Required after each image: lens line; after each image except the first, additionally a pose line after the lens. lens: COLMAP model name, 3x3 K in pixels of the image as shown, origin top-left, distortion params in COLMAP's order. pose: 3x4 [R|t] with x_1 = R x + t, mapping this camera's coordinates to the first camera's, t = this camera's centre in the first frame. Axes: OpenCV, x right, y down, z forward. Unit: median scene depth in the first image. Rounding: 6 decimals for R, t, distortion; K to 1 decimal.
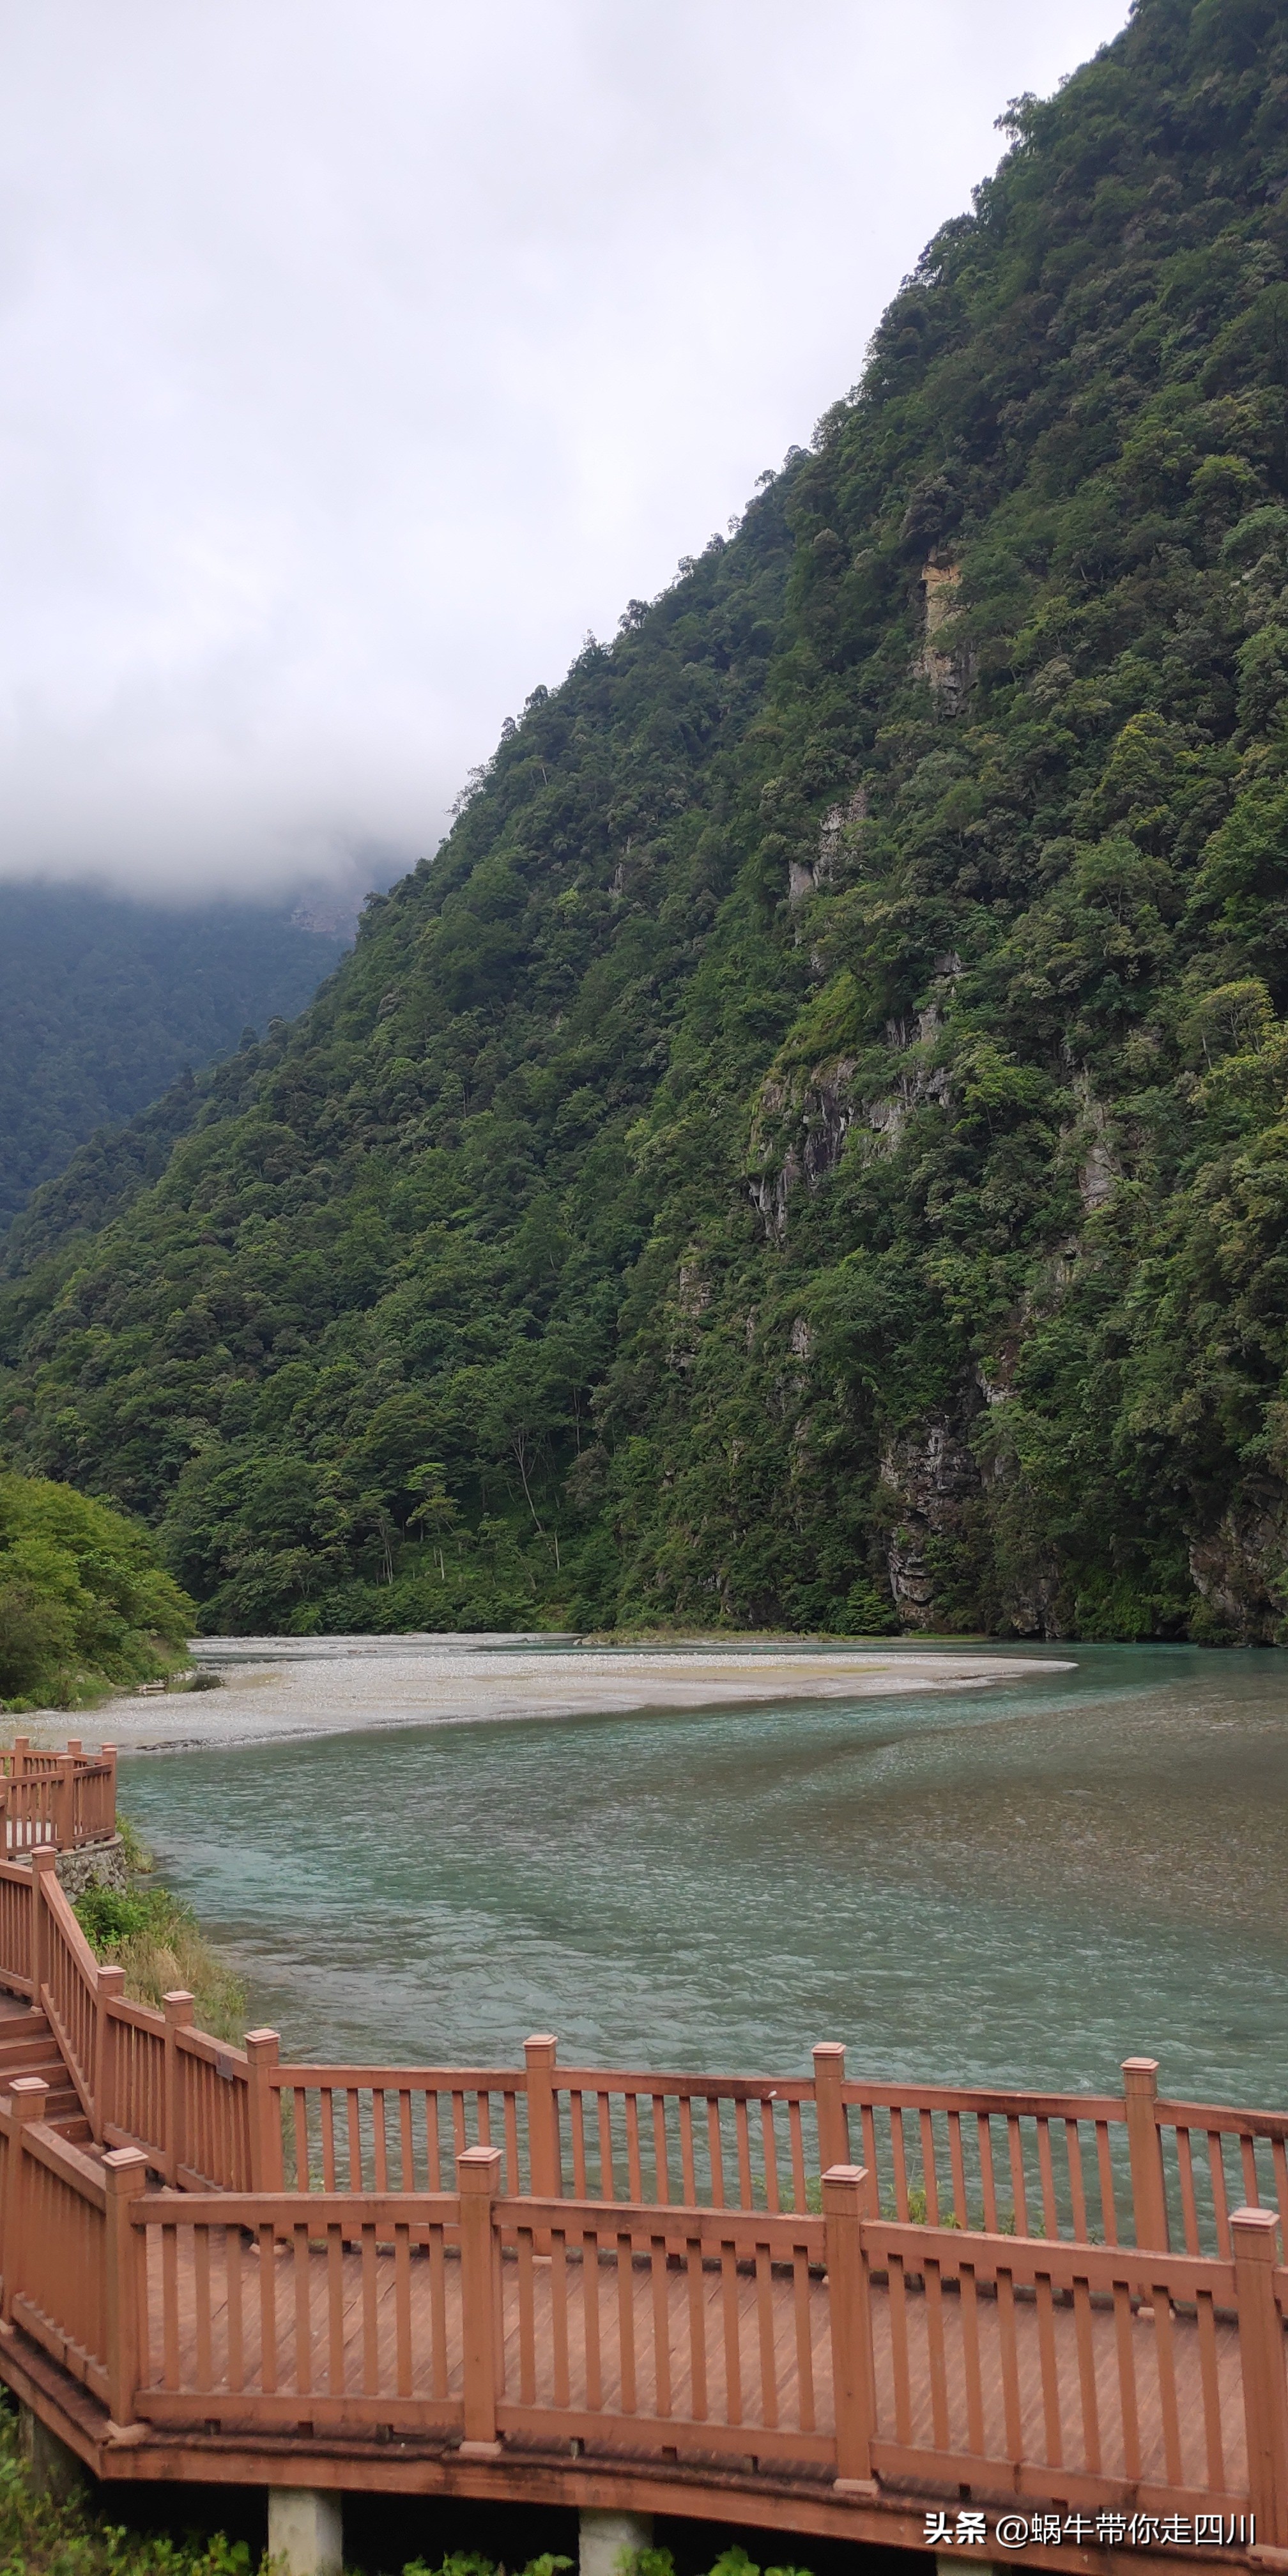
lens RADIAL K [[2023.2, 0, 644.0], [0, 2023.2, 1288.0], [0, 0, 1]] dist [0.098573, -0.186055]
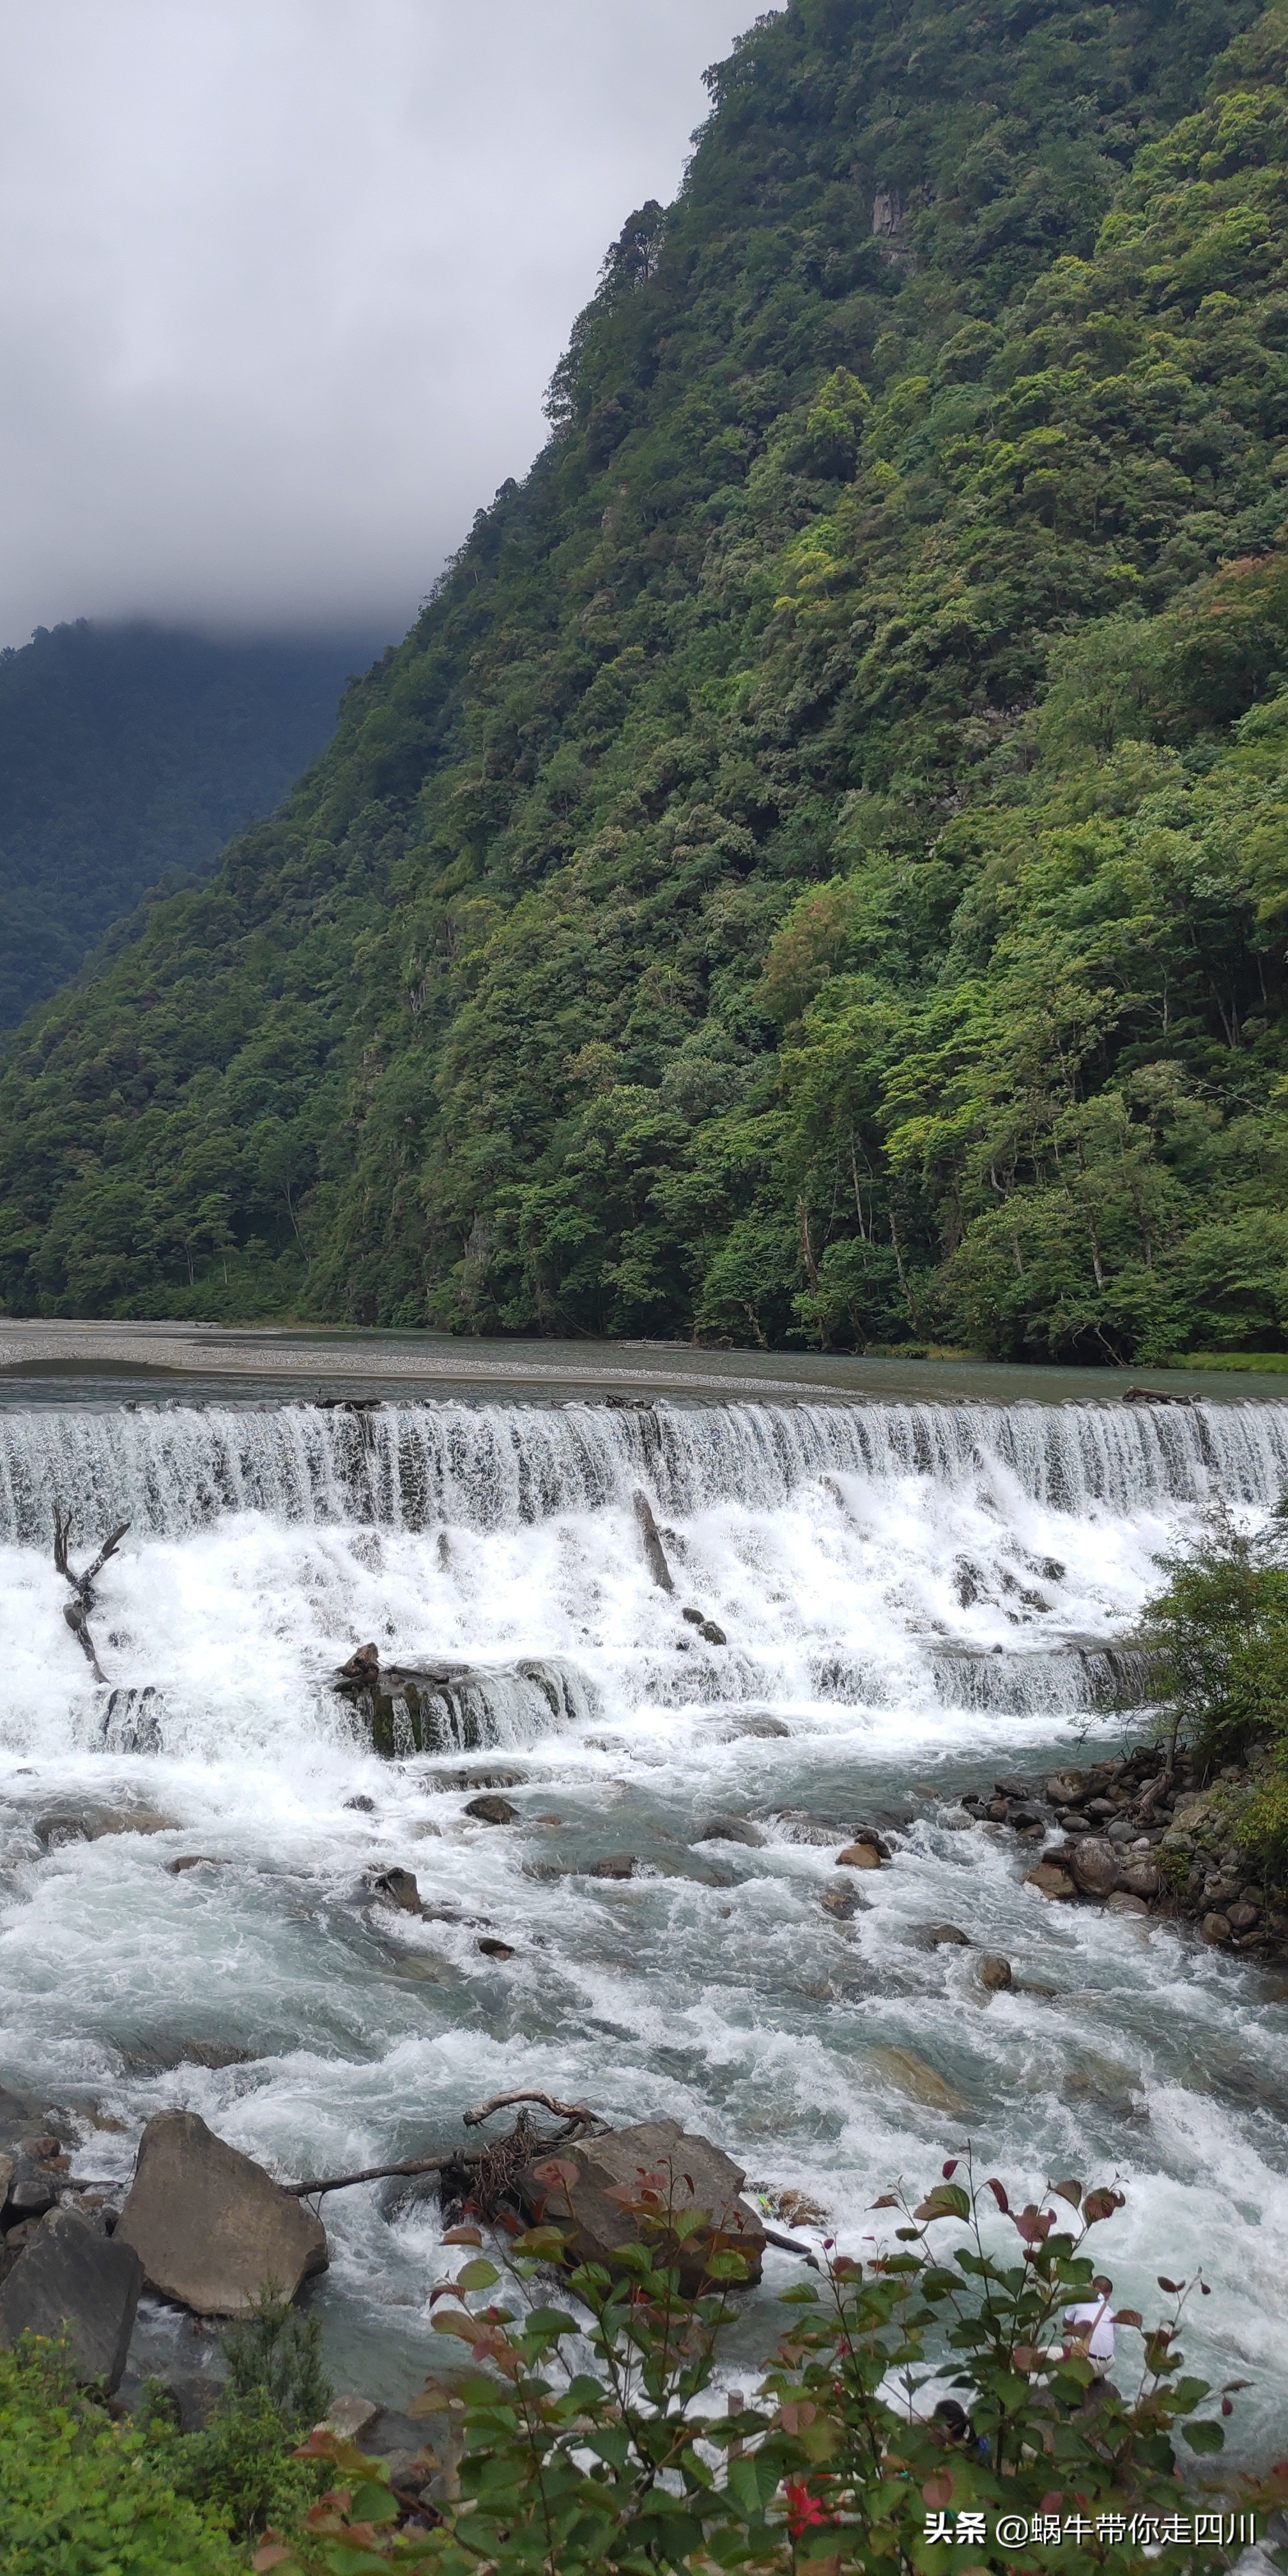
lens RADIAL K [[2011.7, 0, 644.0], [0, 2011.7, 1288.0], [0, 0, 1]] dist [-0.002462, 0.047962]
pose [[0.996349, 0.038468, -0.076214, 0.293605], [-0.027936, 0.990488, 0.134733, -0.037394], [0.080672, -0.132112, 0.987947, -0.272431]]
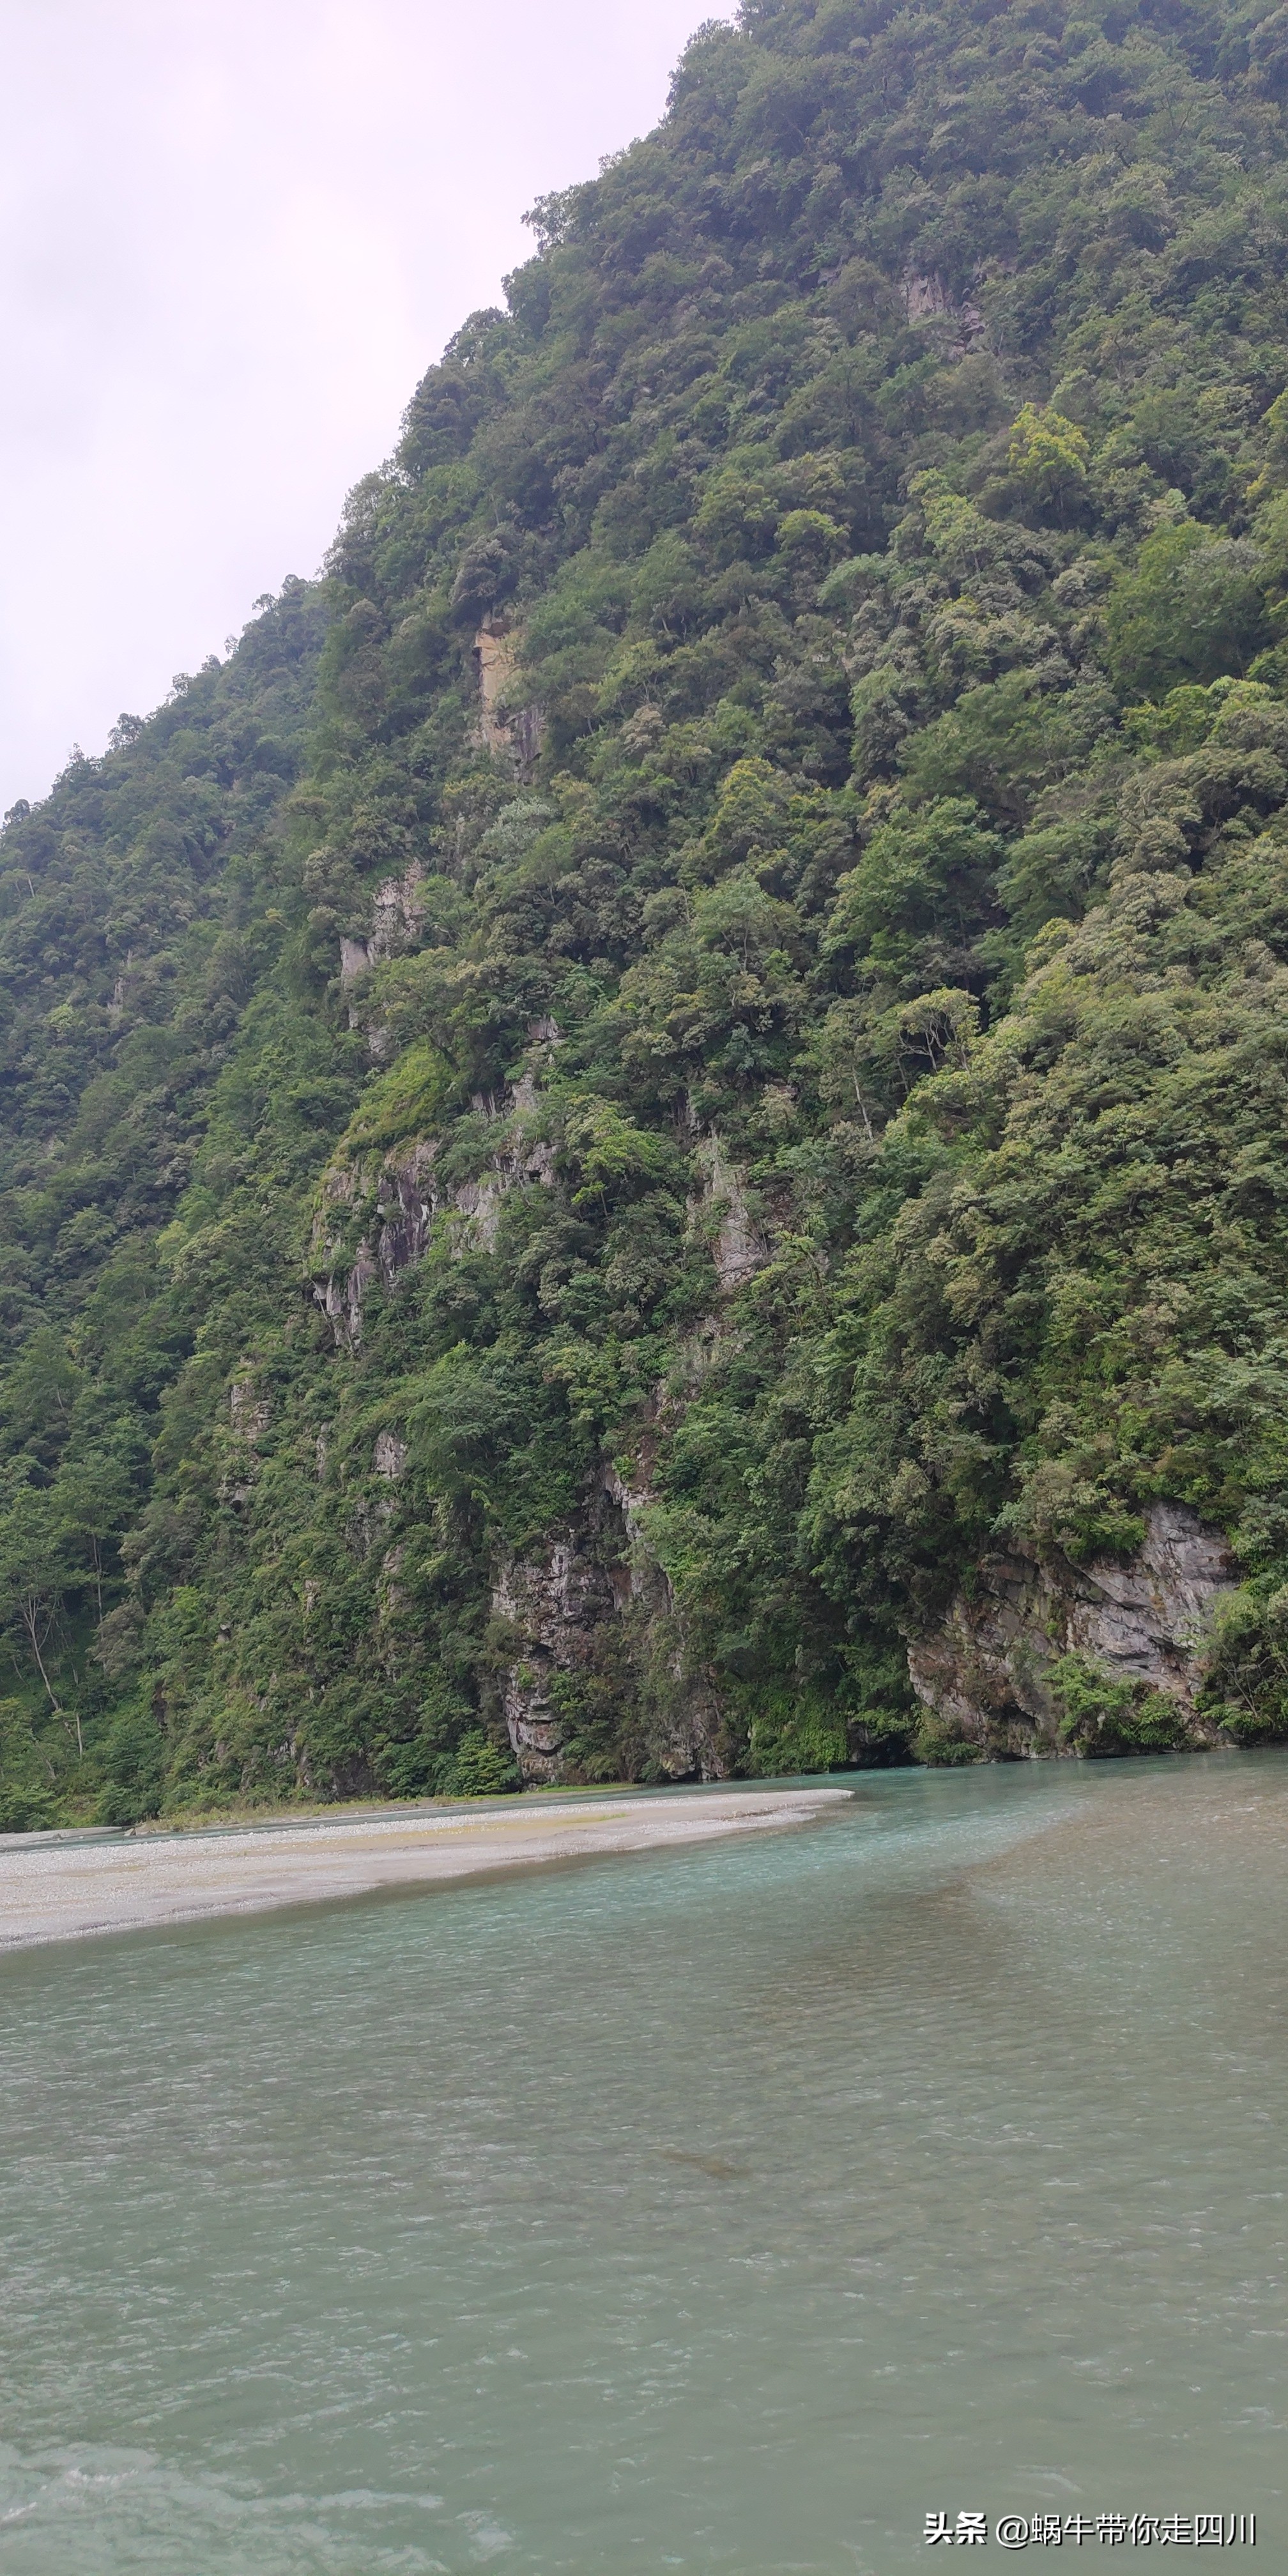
lens RADIAL K [[2035.0, 0, 677.8], [0, 2035.0, 1294.7], [0, 0, 1]] dist [0.030098, -0.093018]
pose [[0.964315, -0.014427, 0.264363, -0.027138], [0.035387, 0.996578, -0.074693, 0.022345], [-0.262381, 0.081383, 0.961526, 0.111230]]
